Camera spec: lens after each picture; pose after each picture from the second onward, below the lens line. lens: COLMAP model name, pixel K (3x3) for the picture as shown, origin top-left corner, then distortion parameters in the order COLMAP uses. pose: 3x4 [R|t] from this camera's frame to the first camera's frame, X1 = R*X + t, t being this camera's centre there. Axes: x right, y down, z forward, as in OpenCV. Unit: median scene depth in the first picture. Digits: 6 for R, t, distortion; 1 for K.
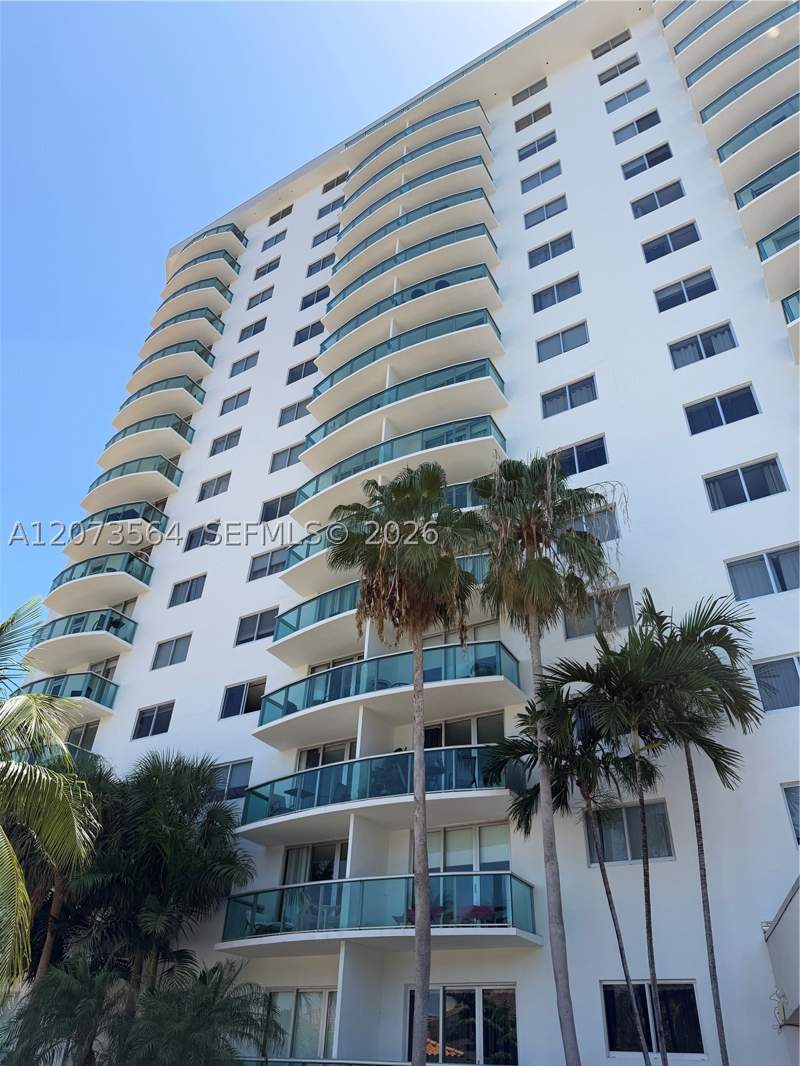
lens RADIAL K [[740.5, 0, 400.0], [0, 740.5, 533.0], [0, 0, 1]] dist [-0.001954, -0.001573]
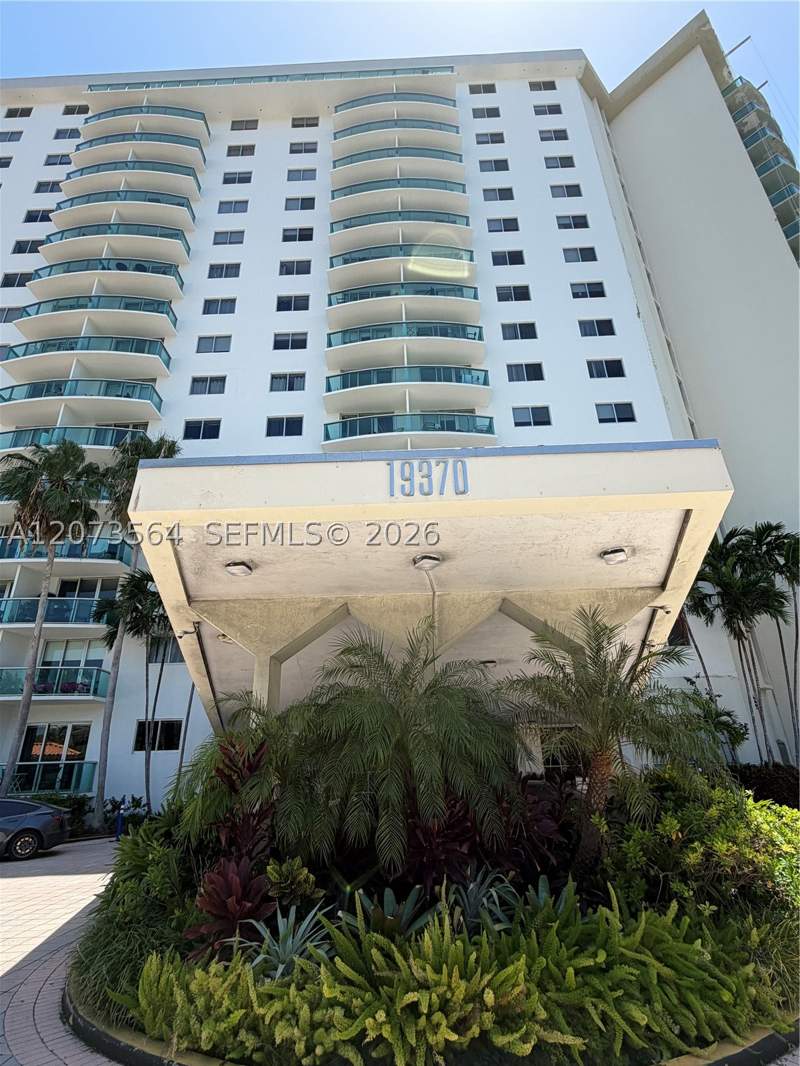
lens RADIAL K [[568.0, 0, 400.0], [0, 568.0, 533.0], [0, 0, 1]] dist [-0.004414, 0.000012]
pose [[0.875459, 0.138188, 0.463114, 0.081826], [-0.235984, 0.958478, 0.160101, -0.201549], [-0.421761, -0.249449, 0.871718, -0.351529]]
